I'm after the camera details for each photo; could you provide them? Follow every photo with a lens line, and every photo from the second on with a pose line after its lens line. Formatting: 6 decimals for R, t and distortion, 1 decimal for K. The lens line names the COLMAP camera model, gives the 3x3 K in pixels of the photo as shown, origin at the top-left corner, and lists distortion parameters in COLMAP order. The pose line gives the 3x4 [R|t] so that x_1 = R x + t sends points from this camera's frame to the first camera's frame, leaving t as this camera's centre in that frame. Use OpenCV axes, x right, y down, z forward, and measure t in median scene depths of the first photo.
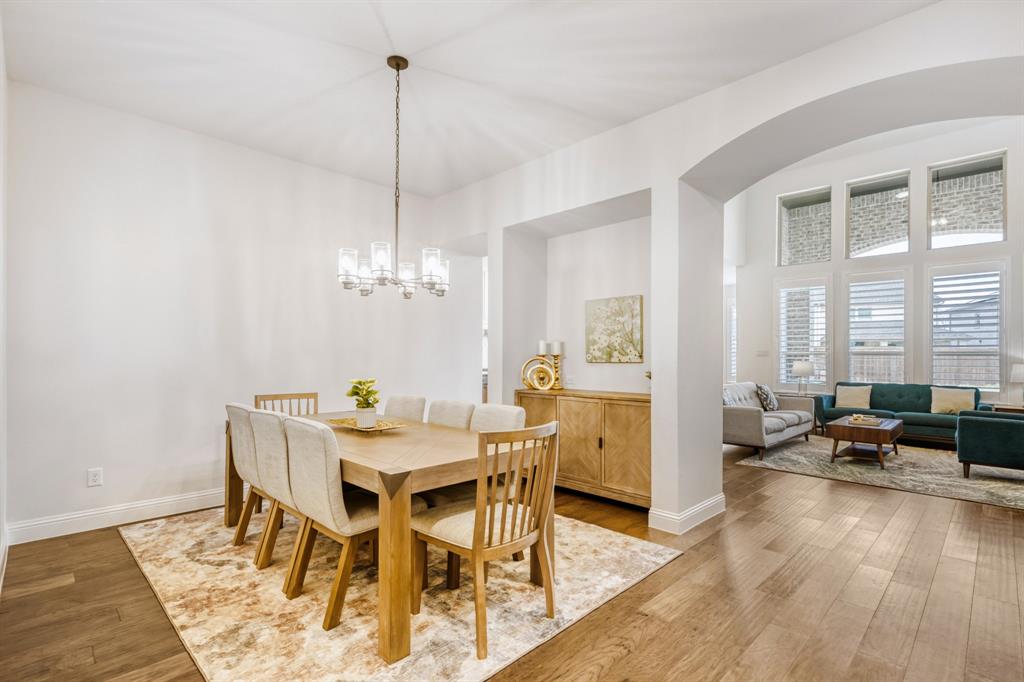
lens RADIAL K [[476.5, 0, 522.8], [0, 476.5, 353.6], [0, 0, 1]] dist [-0.004170, 0.000386]
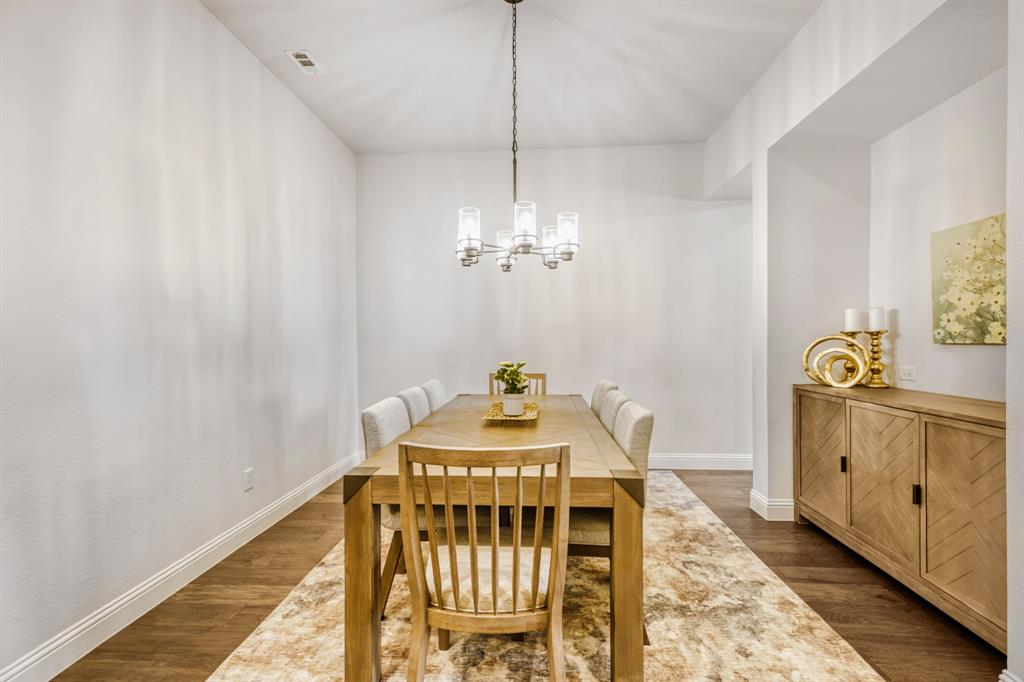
lens RADIAL K [[465.4, 0, 515.6], [0, 465.4, 338.0], [0, 0, 1]] dist [-0.003292, 0.003145]
pose [[0.655224, -0.006893, -0.755403, 0.261356], [0.013275, 0.999909, 0.002390, 0.004442], [0.755318, -0.011594, 0.655256, 0.319355]]
